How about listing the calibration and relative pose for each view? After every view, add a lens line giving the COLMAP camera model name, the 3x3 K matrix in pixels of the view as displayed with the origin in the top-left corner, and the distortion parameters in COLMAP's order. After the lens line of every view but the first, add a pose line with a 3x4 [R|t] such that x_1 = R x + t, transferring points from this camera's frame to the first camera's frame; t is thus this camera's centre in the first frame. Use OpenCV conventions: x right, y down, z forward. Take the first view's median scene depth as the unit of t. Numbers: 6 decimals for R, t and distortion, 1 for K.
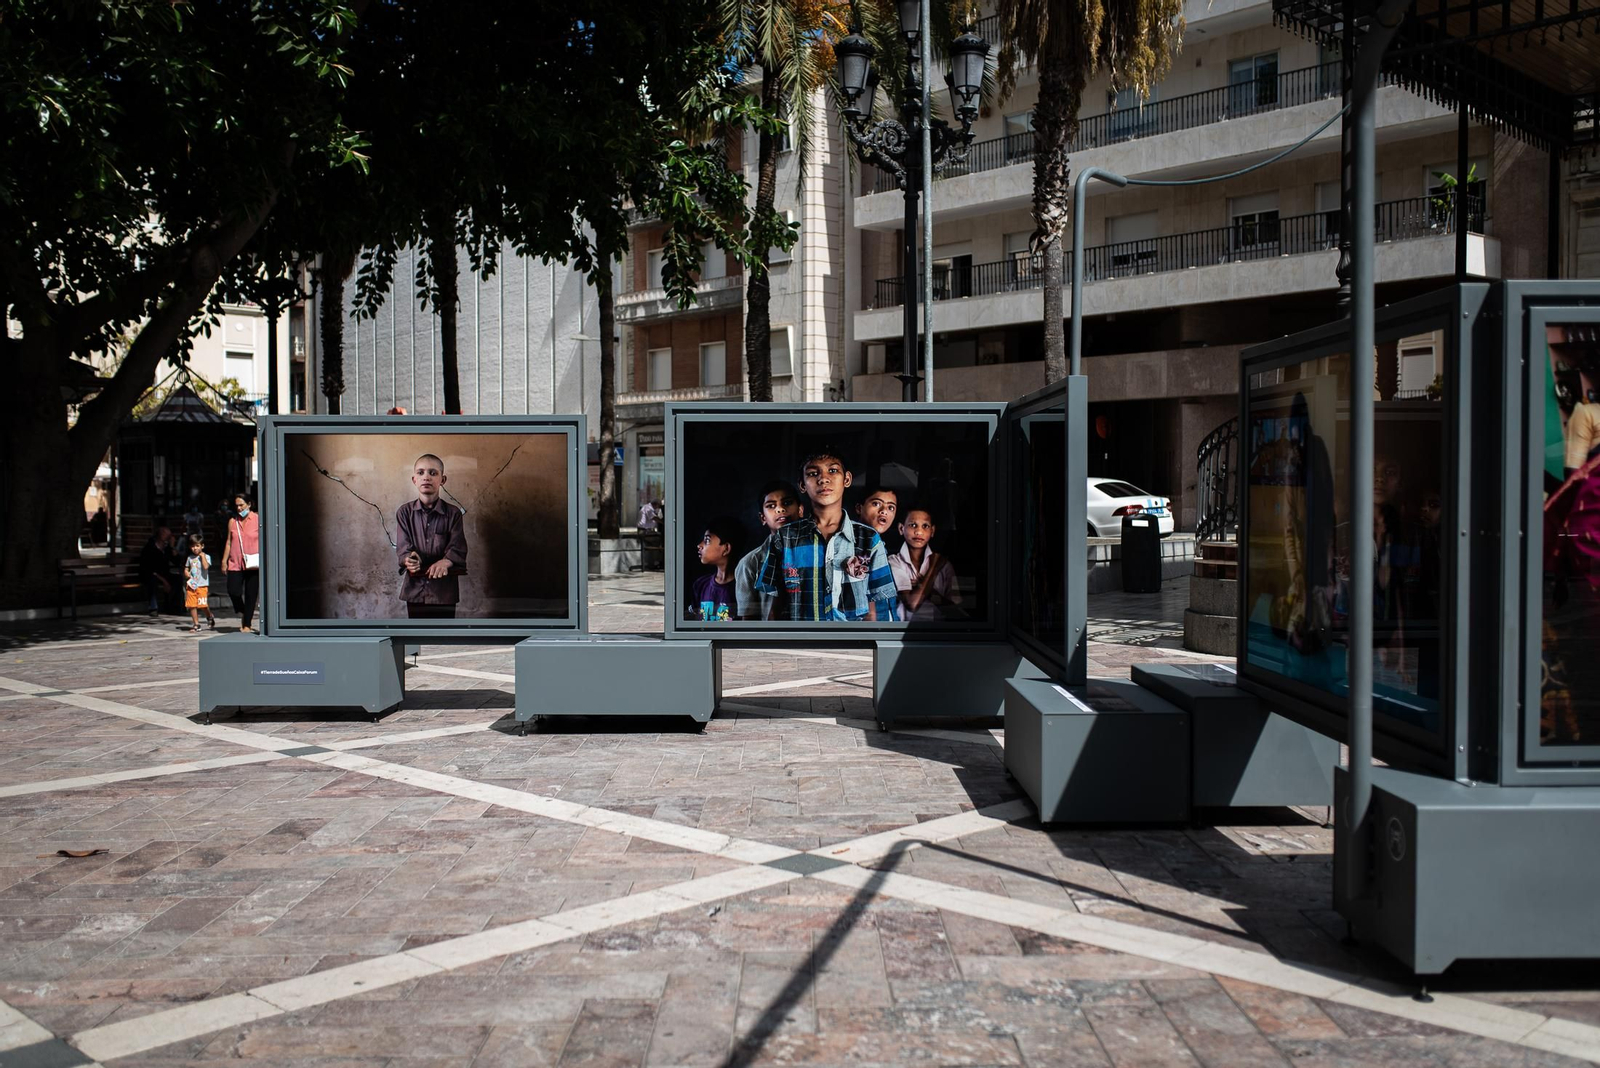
lens RADIAL K [[1514.4, 0, 800.0], [0, 1514.4, 534.0], [0, 0, 1]] dist [0.004790, -0.003256]
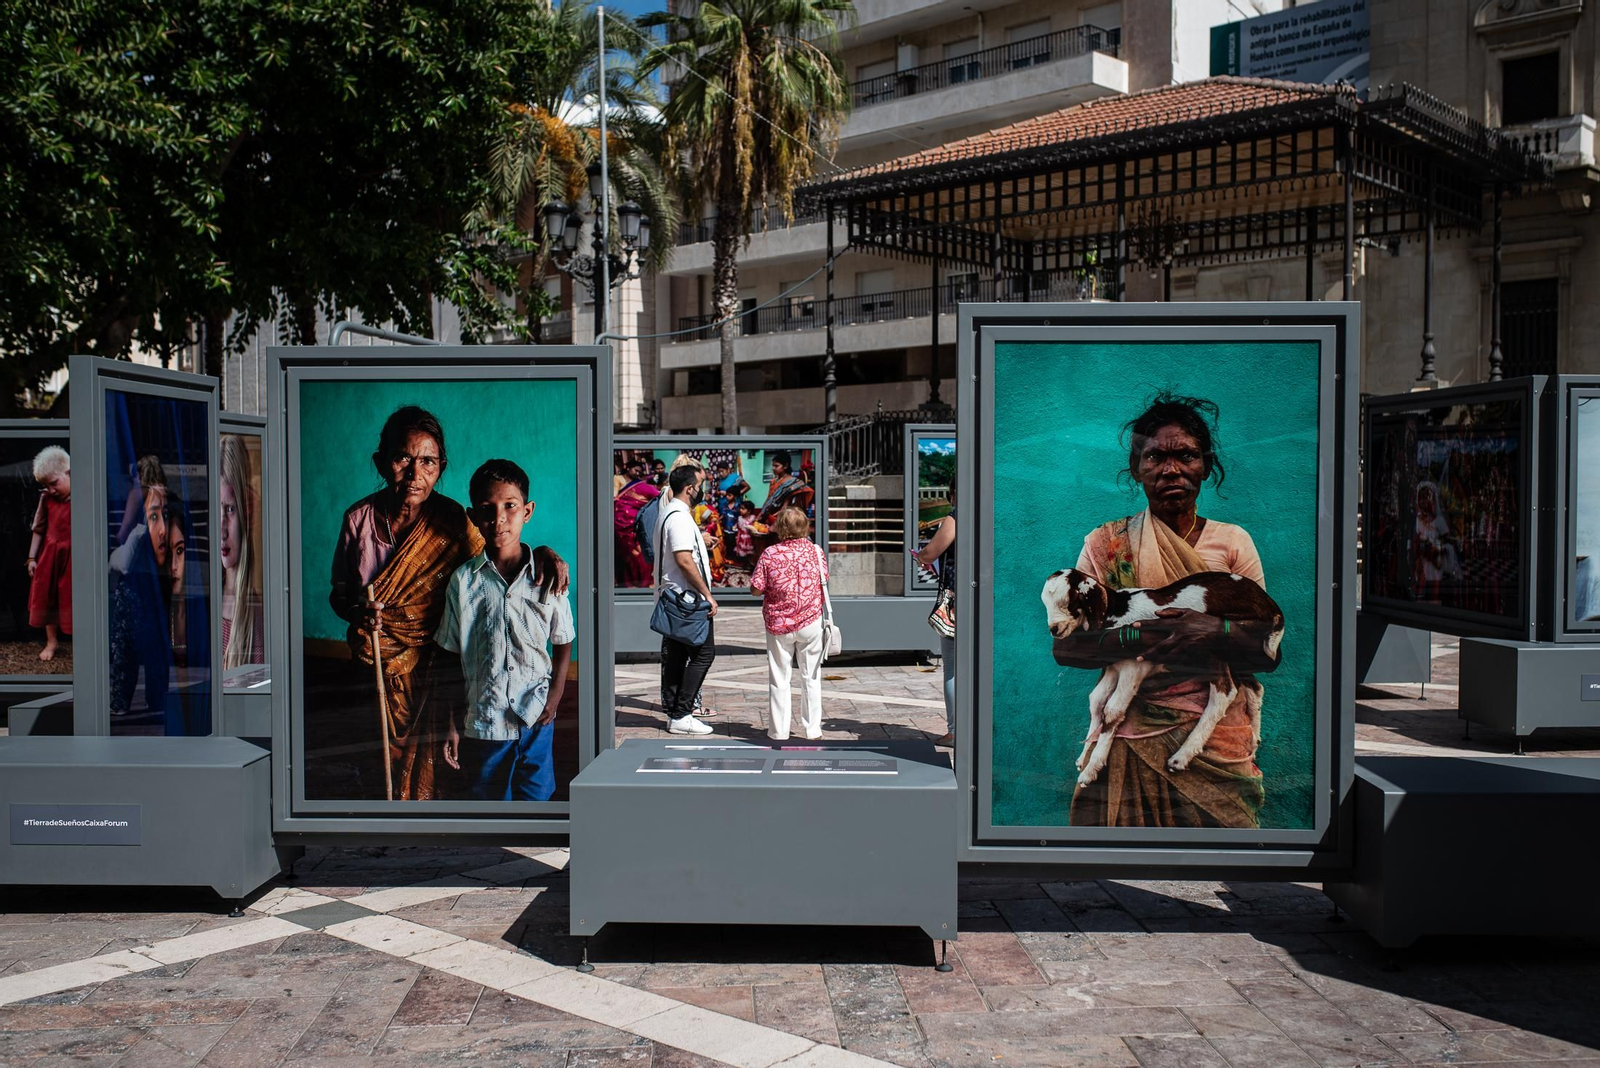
lens RADIAL K [[1514.4, 0, 800.0], [0, 1514.4, 534.0], [0, 0, 1]] dist [0.004790, -0.003256]
pose [[0.997907, -0.000855, 0.064663, 0.083169], [0.000840, 1.000000, 0.000263, 0.003844], [-0.064663, -0.000208, 0.997907, -0.248770]]
